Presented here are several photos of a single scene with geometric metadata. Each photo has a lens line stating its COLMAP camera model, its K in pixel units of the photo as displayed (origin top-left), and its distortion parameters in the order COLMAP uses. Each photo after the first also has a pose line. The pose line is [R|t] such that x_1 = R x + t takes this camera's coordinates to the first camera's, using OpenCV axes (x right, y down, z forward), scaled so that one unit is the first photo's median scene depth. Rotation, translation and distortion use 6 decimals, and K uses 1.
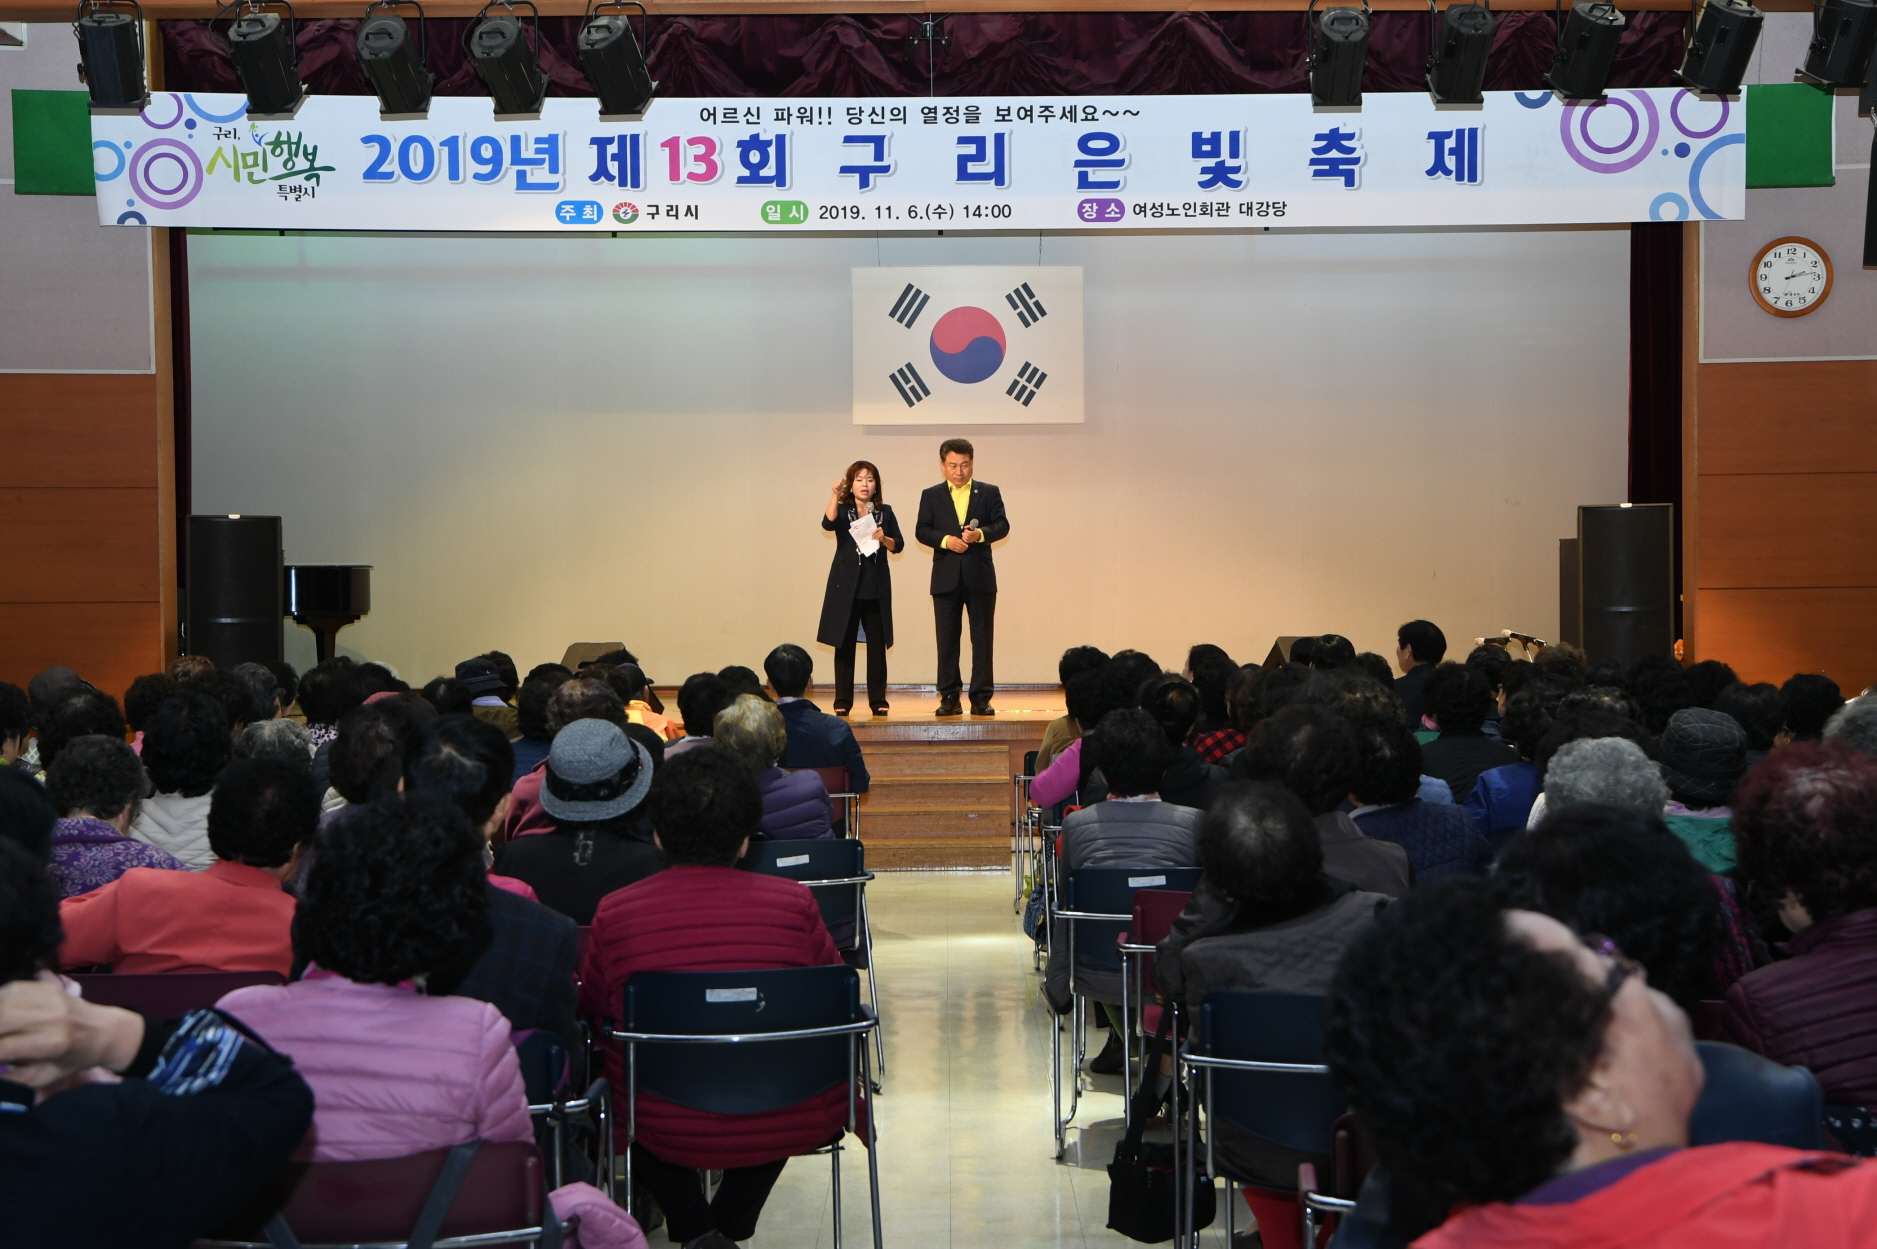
lens RADIAL K [[2797.4, 0, 959.9], [0, 2797.4, 624.4], [0, 0, 1]] dist [0.197212, 0.000000]
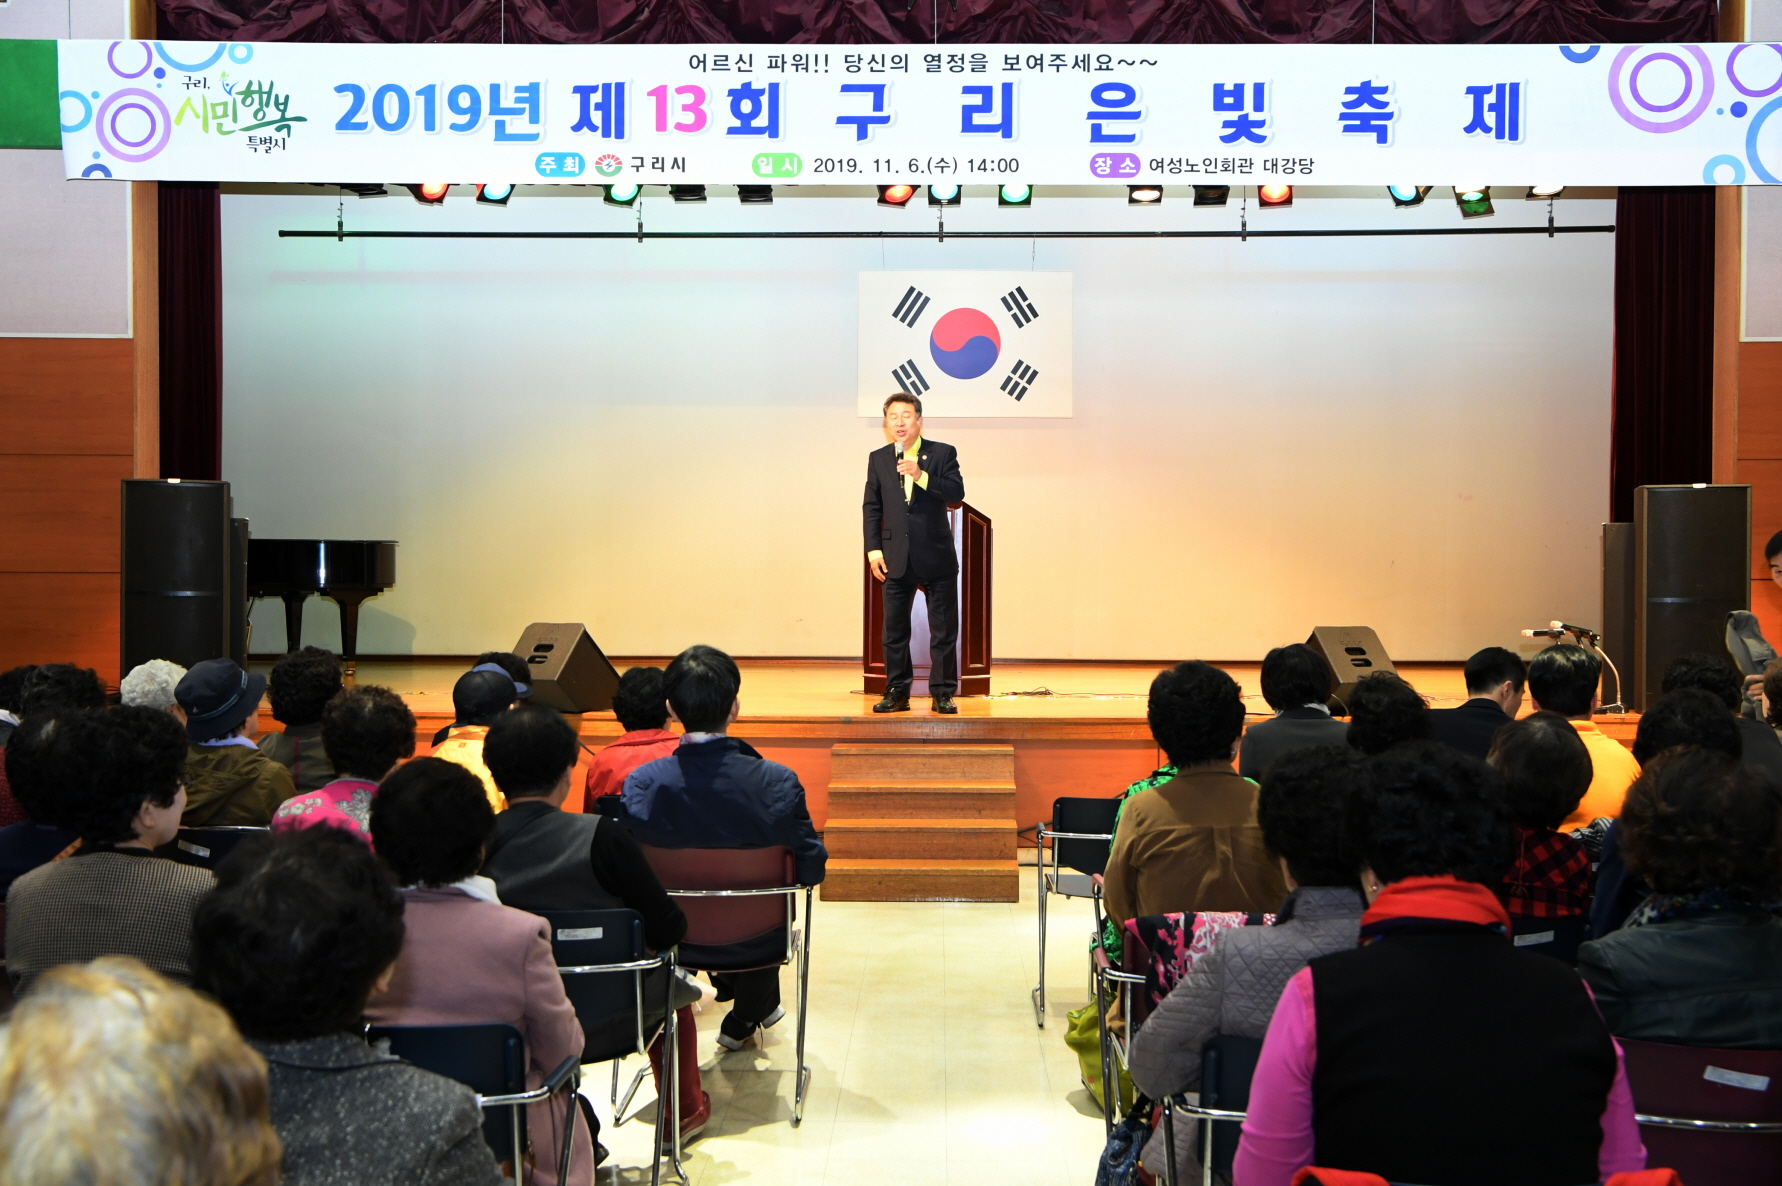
lens RADIAL K [[1725.0, 0, 908.3], [0, 1725.0, 588.2], [0, 0, 1]] dist [0.024069, 0.000000]
pose [[0.999680, 0.012618, -0.021914, -0.004130], [-0.012702, 0.999912, -0.003720, -0.003898], [0.021865, 0.003997, 0.999753, 0.425135]]
